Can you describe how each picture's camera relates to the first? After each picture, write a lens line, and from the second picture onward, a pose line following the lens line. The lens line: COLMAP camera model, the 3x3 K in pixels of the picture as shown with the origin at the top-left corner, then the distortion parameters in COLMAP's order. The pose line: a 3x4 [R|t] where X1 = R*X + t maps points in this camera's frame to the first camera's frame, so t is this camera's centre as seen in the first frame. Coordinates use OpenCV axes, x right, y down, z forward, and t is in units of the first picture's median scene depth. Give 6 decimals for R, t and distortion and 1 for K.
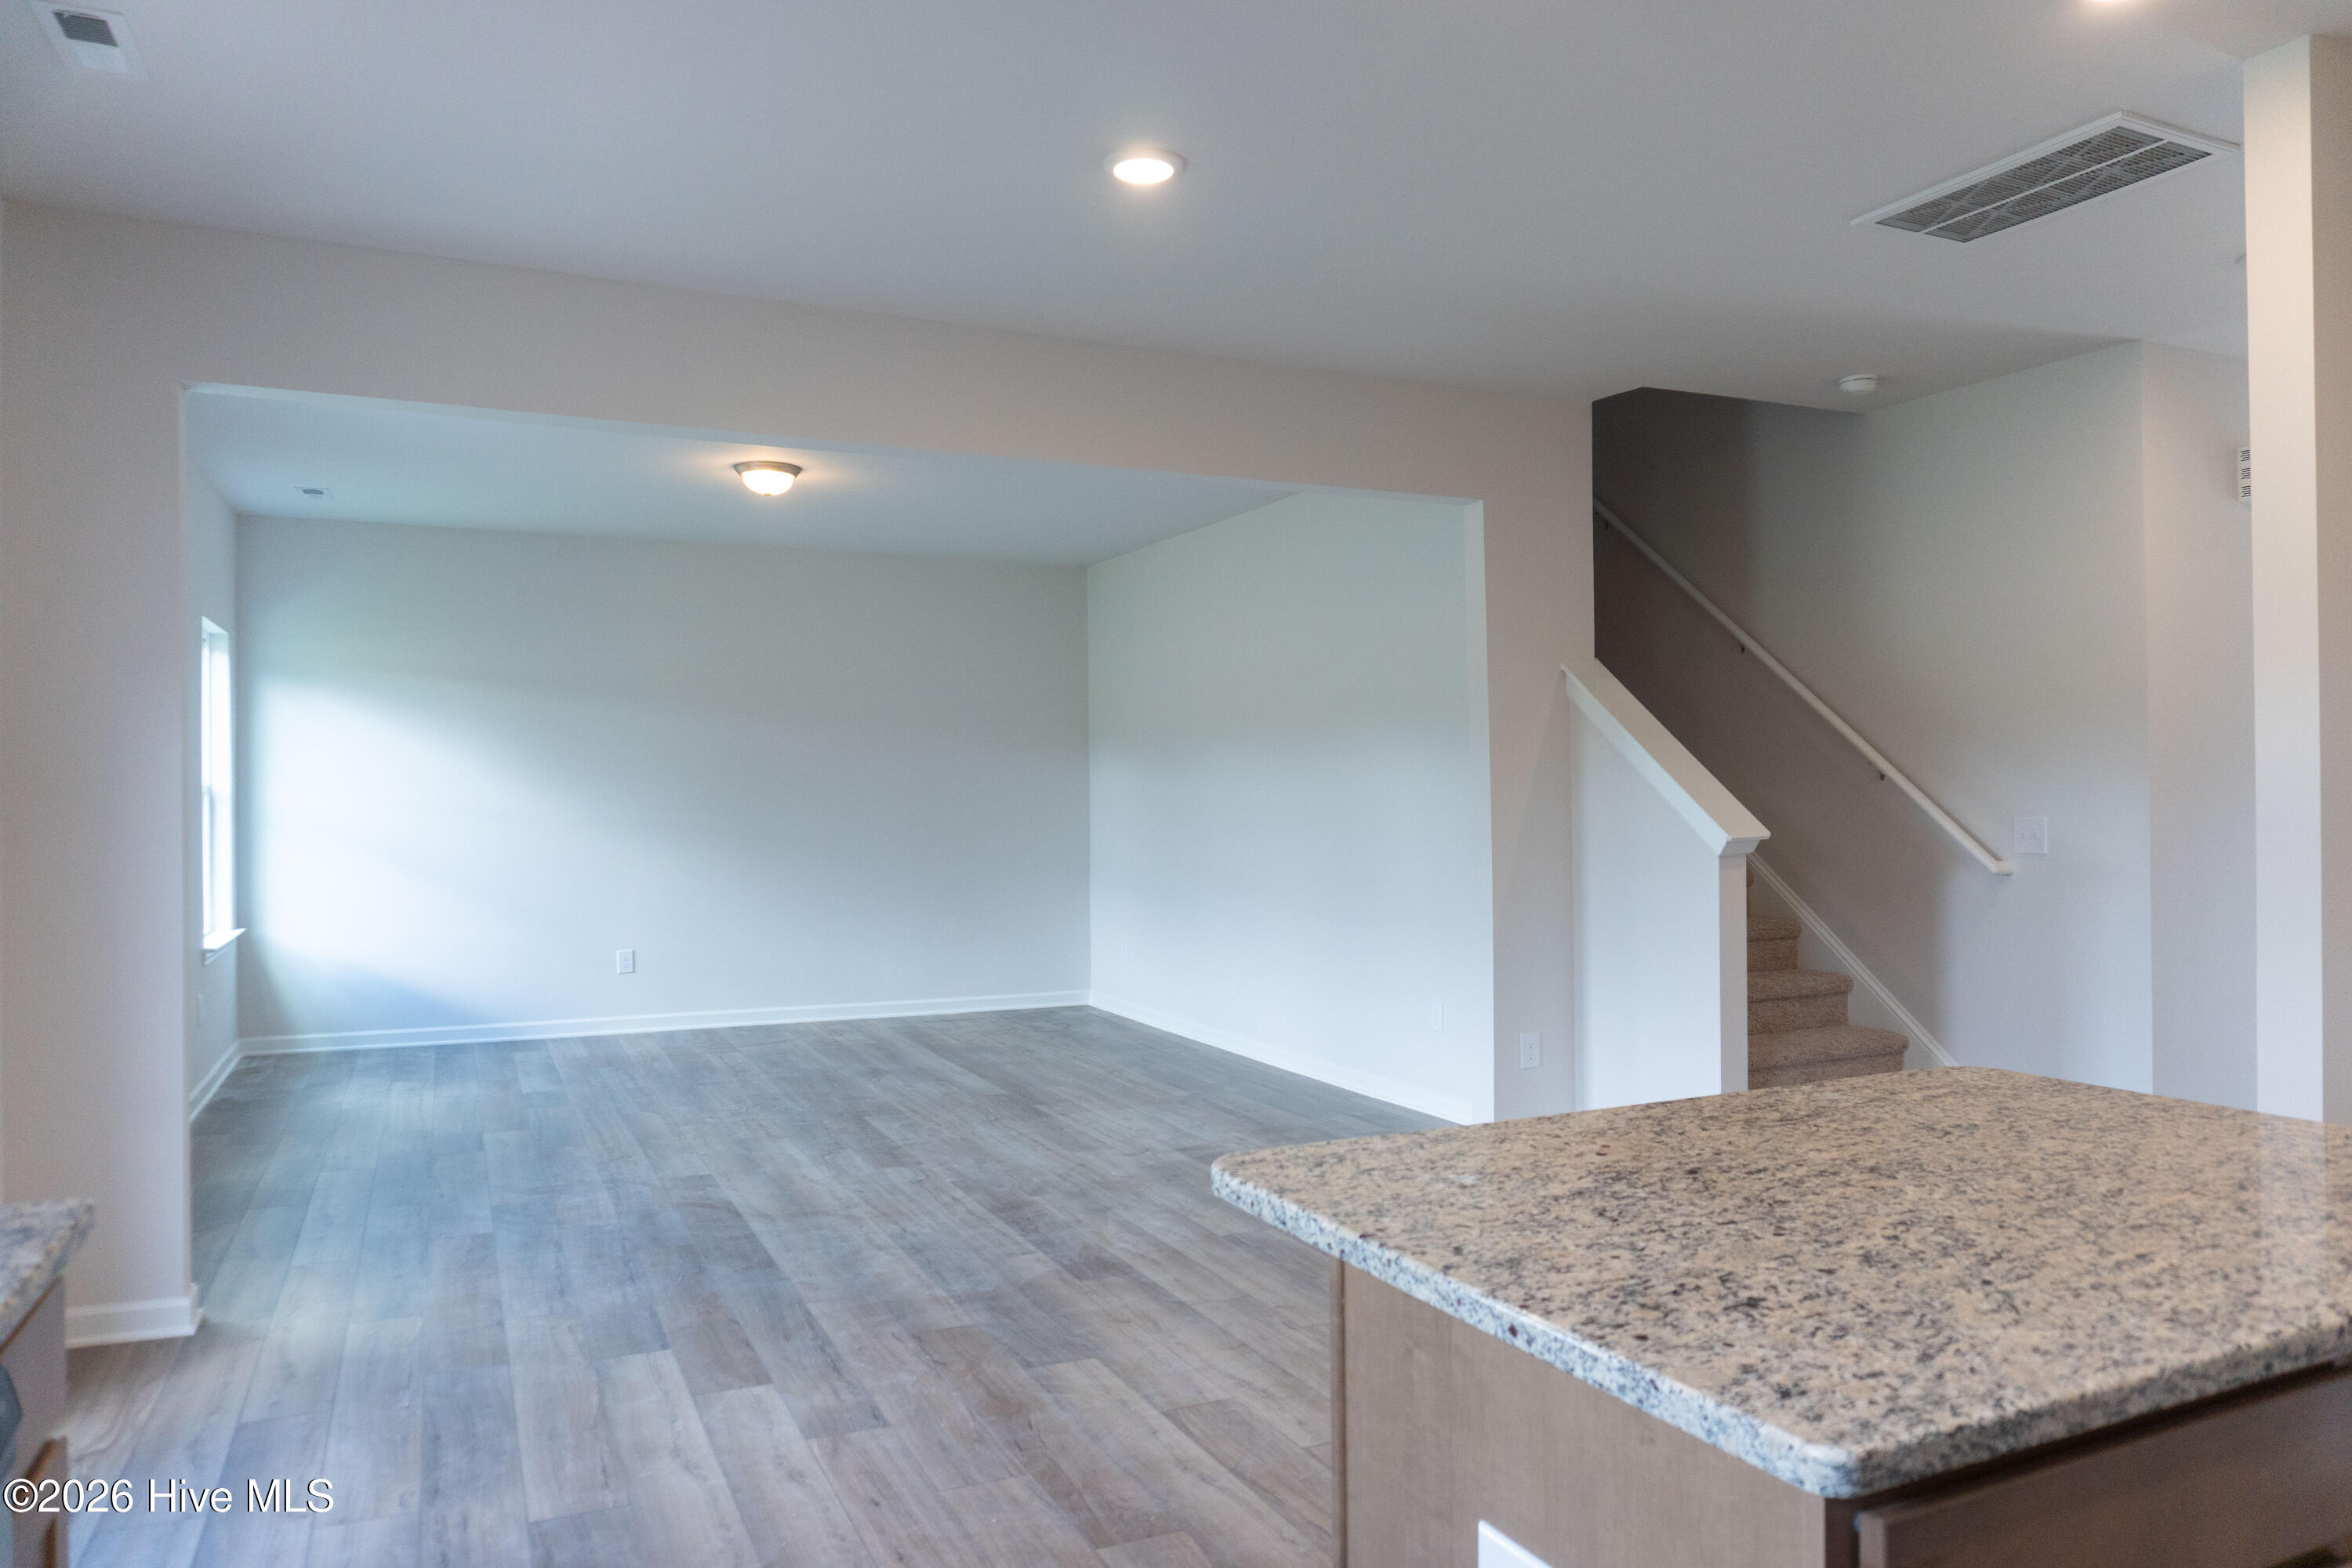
lens RADIAL K [[1547.0, 0, 1218.8], [0, 1547.0, 791.1], [0, 0, 1]] dist [-0.035244, 0.001961]
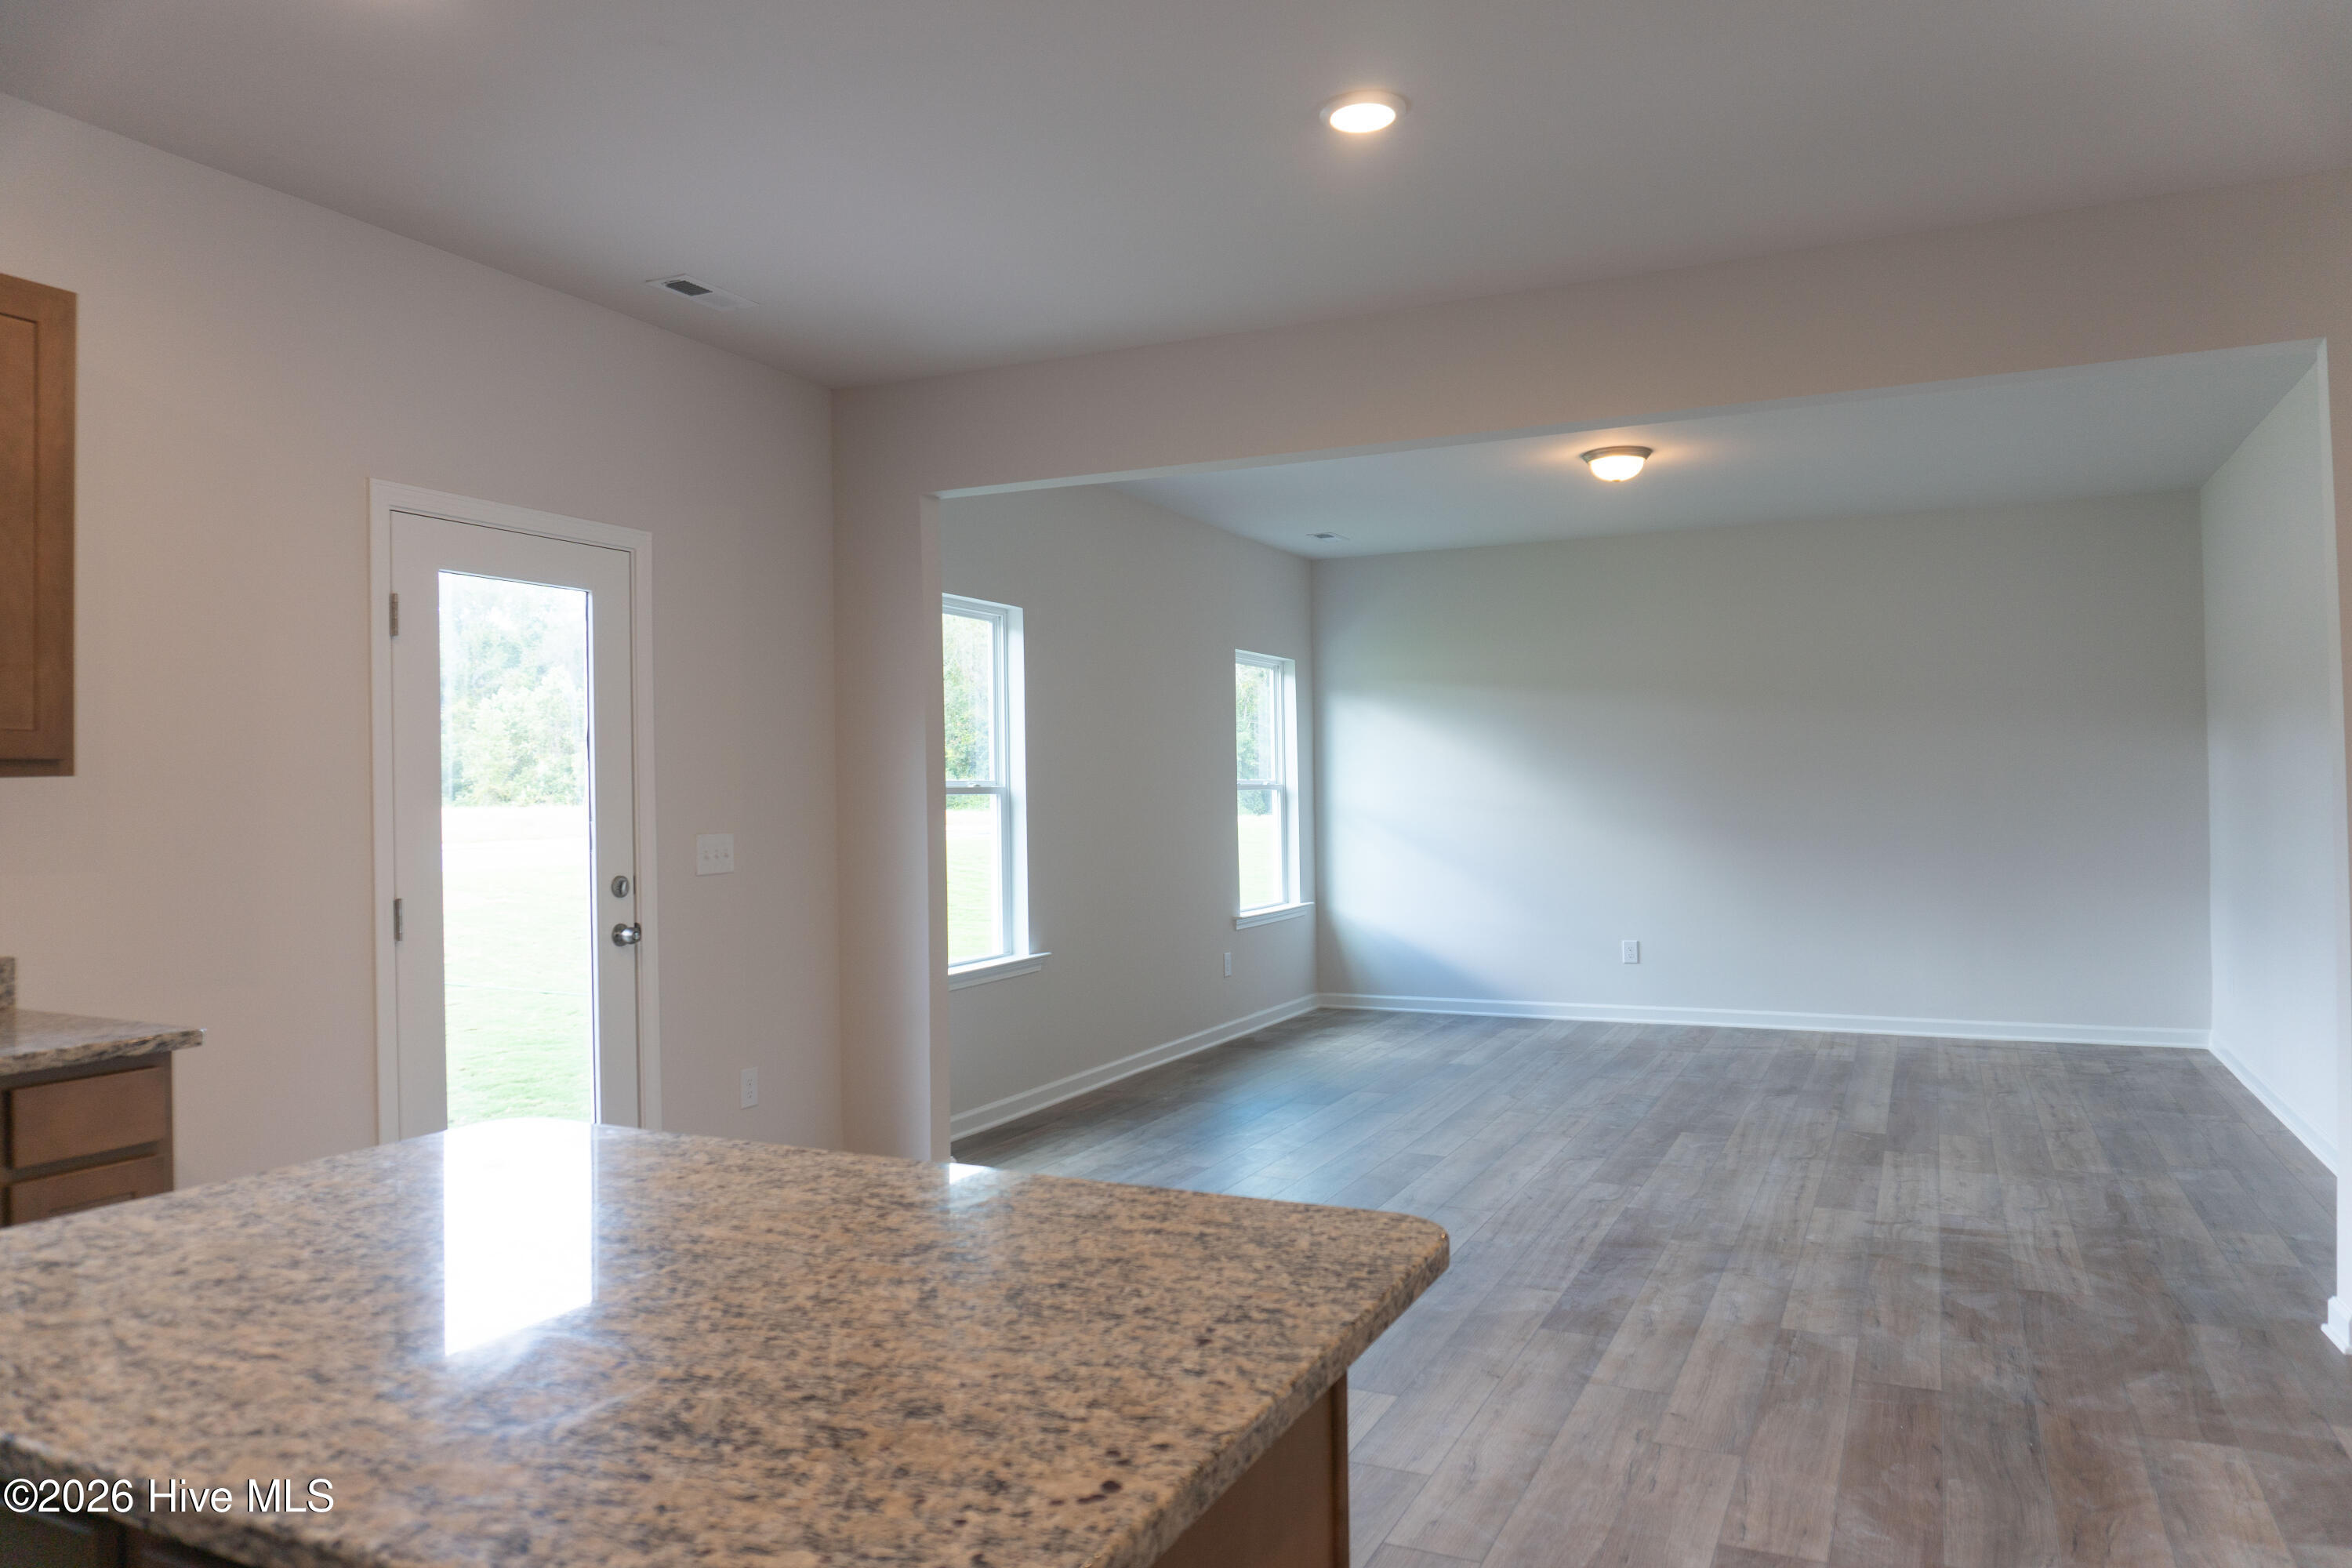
lens RADIAL K [[1563.2, 0, 1176.0], [0, 1563.2, 784.0], [0, 0, 1]] dist [-0.021241, -0.000666]
pose [[0.624990, -0.011144, -0.780554, 0.302272], [0.013880, 0.999899, -0.003161, -0.000885], [0.780510, -0.008858, 0.625081, 0.161922]]
